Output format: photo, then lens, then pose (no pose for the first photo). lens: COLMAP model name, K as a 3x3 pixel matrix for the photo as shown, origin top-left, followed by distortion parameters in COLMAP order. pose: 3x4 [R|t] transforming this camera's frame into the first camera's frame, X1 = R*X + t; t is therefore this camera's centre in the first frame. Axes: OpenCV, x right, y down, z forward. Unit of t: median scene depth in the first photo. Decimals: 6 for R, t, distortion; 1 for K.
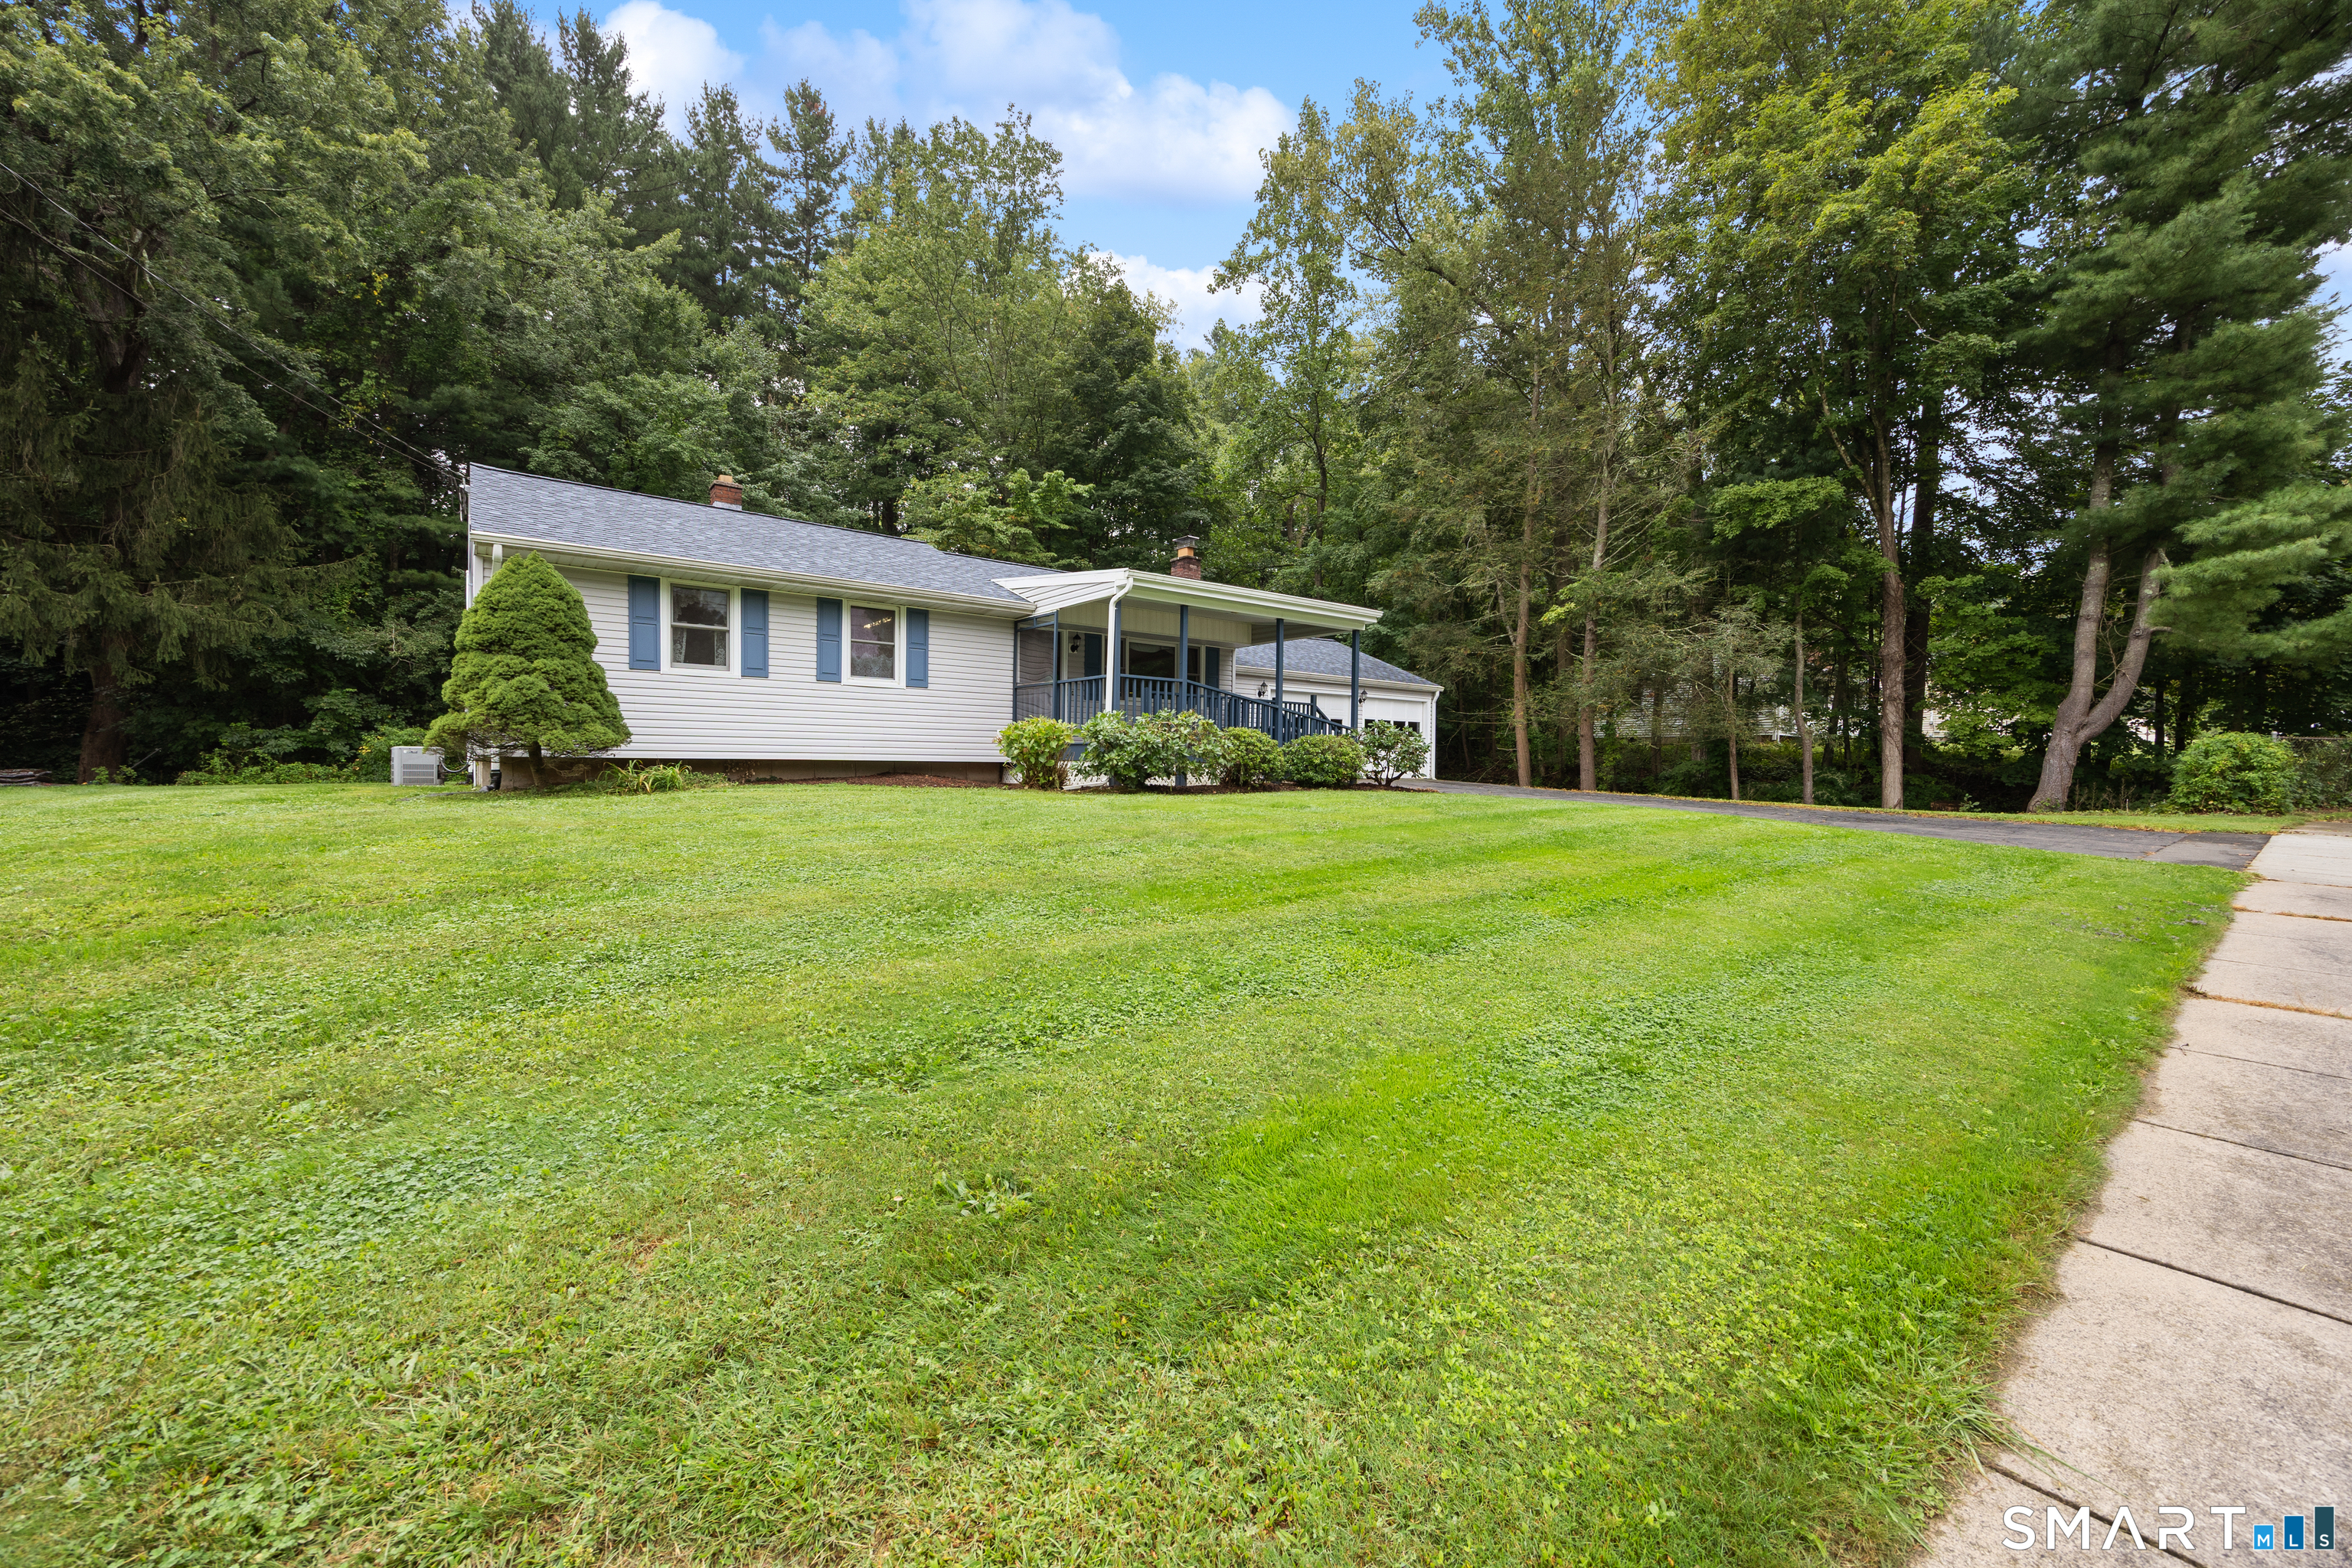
lens RADIAL K [[908.5, 0, 1172.3], [0, 908.5, 733.8], [0, 0, 1]] dist [0.000237, 0.000454]
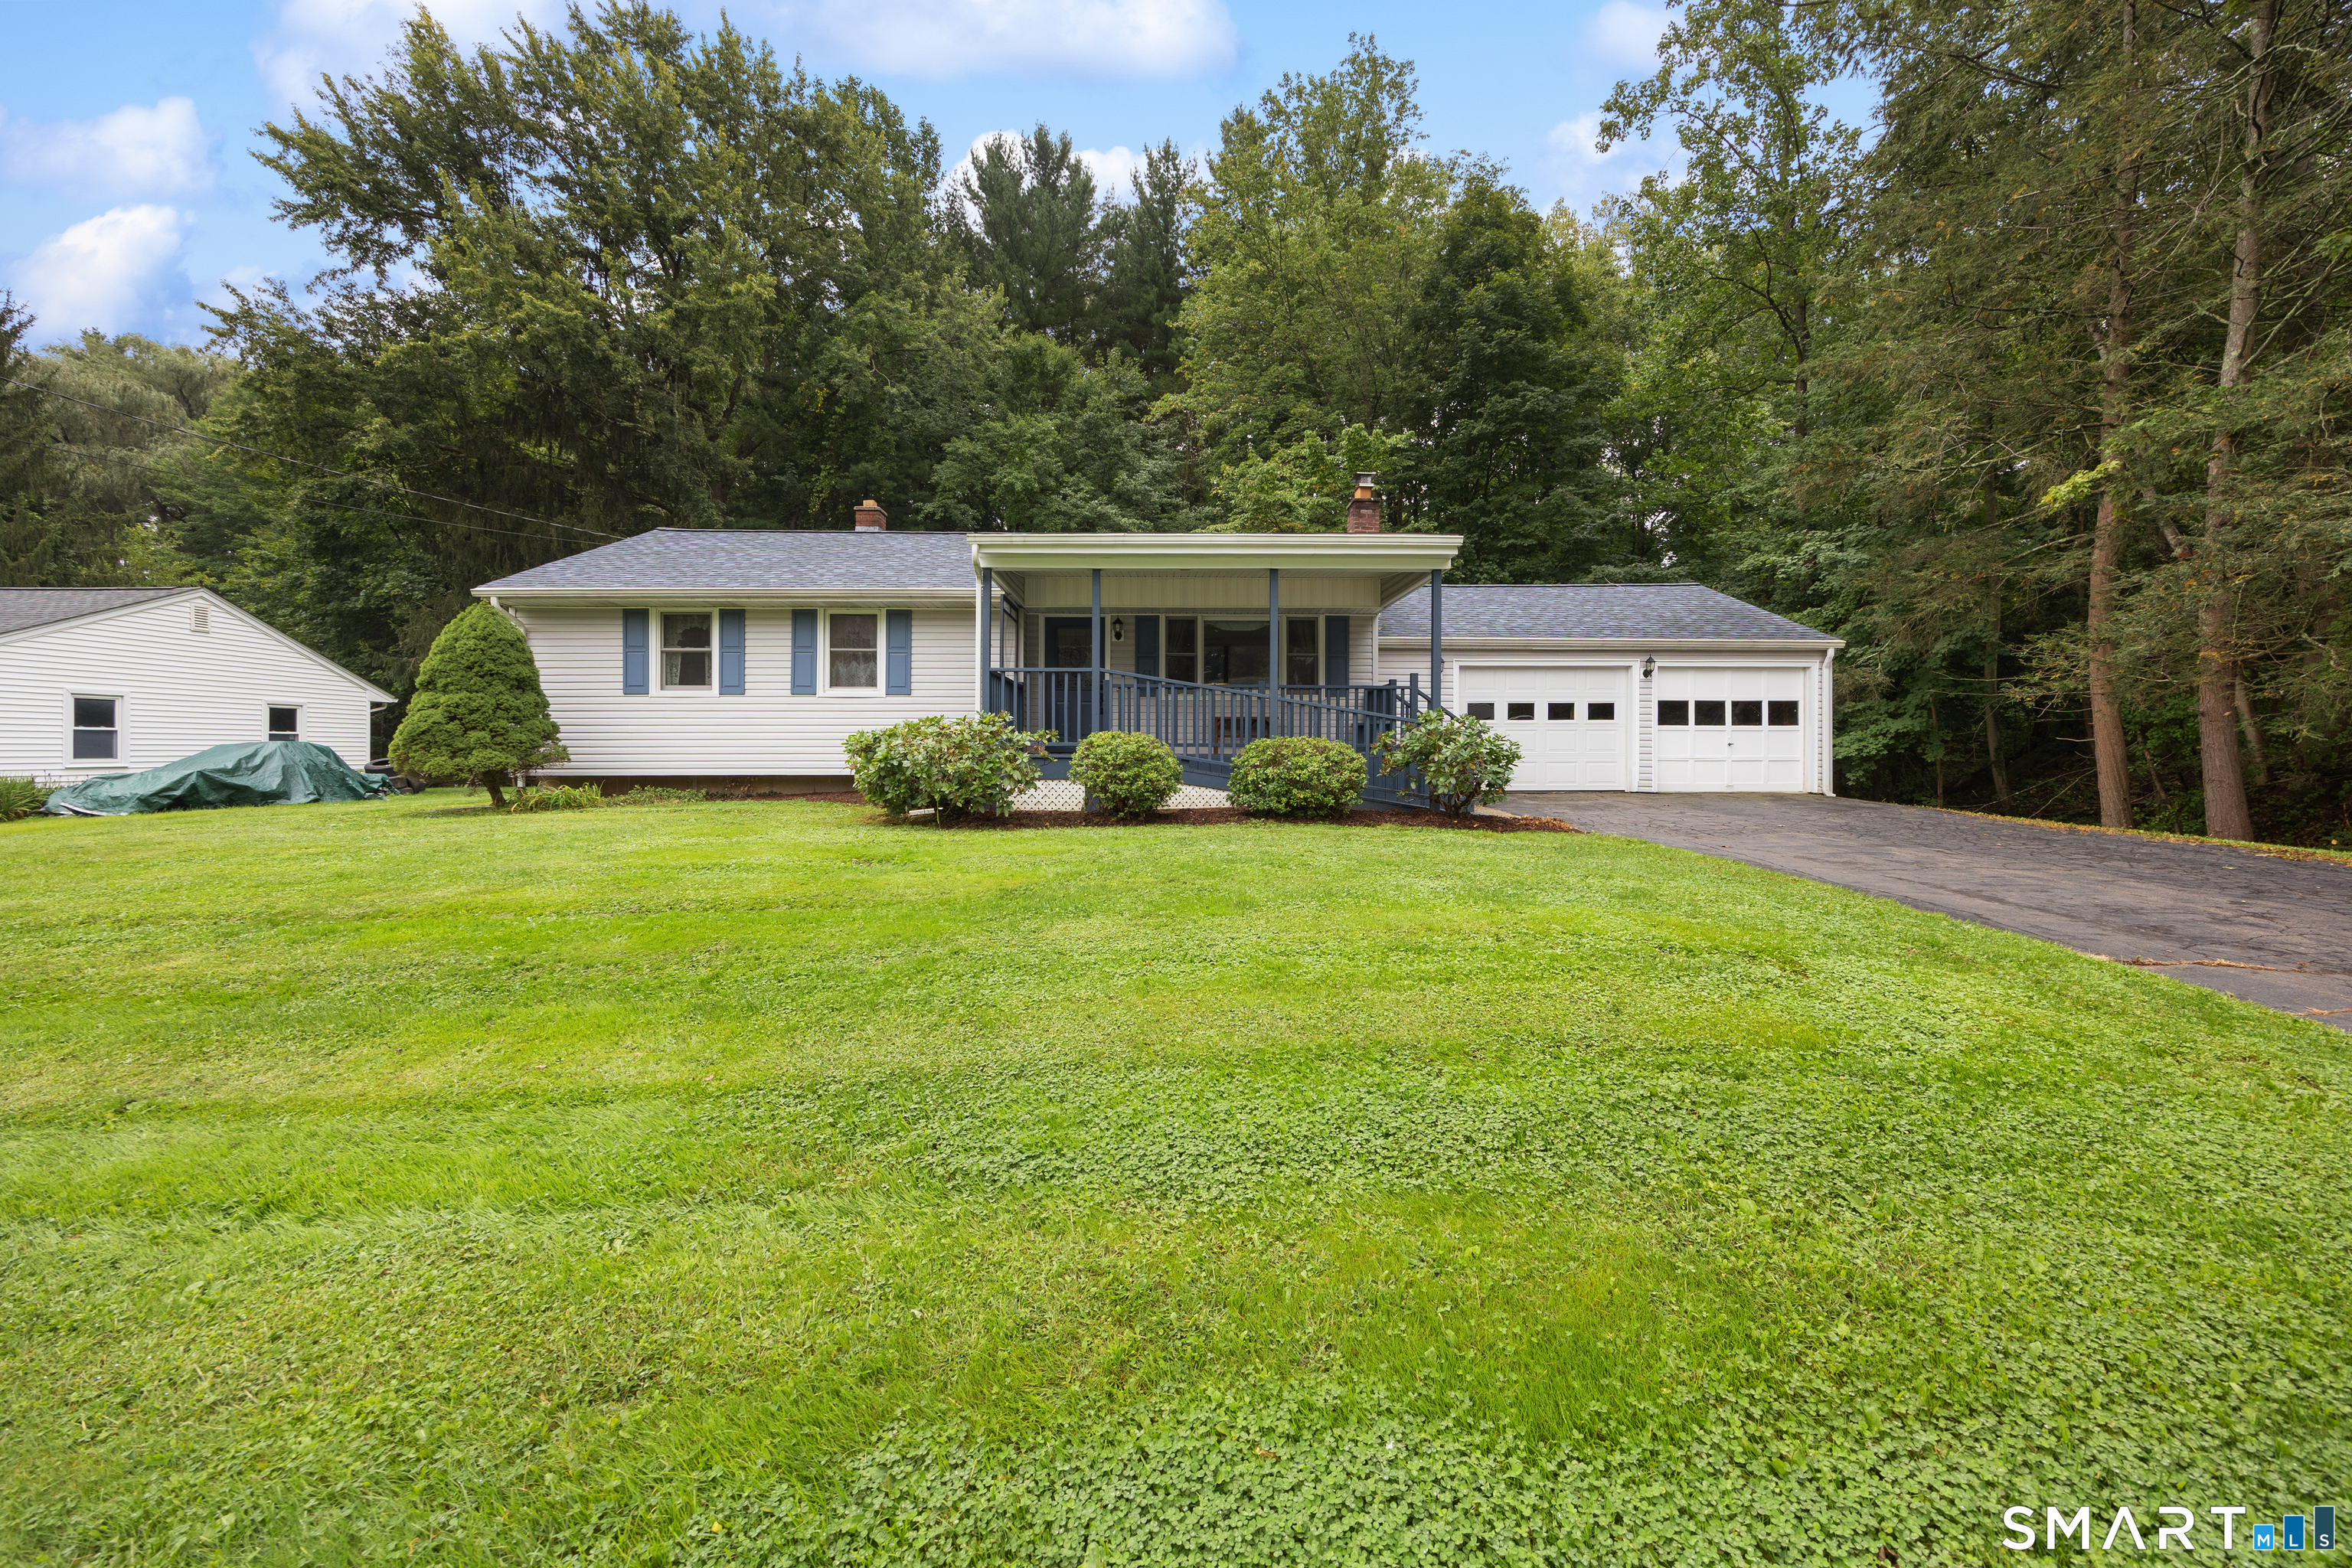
lens RADIAL K [[945.8, 0, 1174.8], [0, 945.8, 675.7], [0, 0, 1]] dist [0.000640, 0.000280]
pose [[0.802593, -0.060292, -0.593473, 0.494452], [0.027707, 0.997573, -0.063874, -0.001314], [0.595884, 0.034822, 0.802315, 0.382826]]
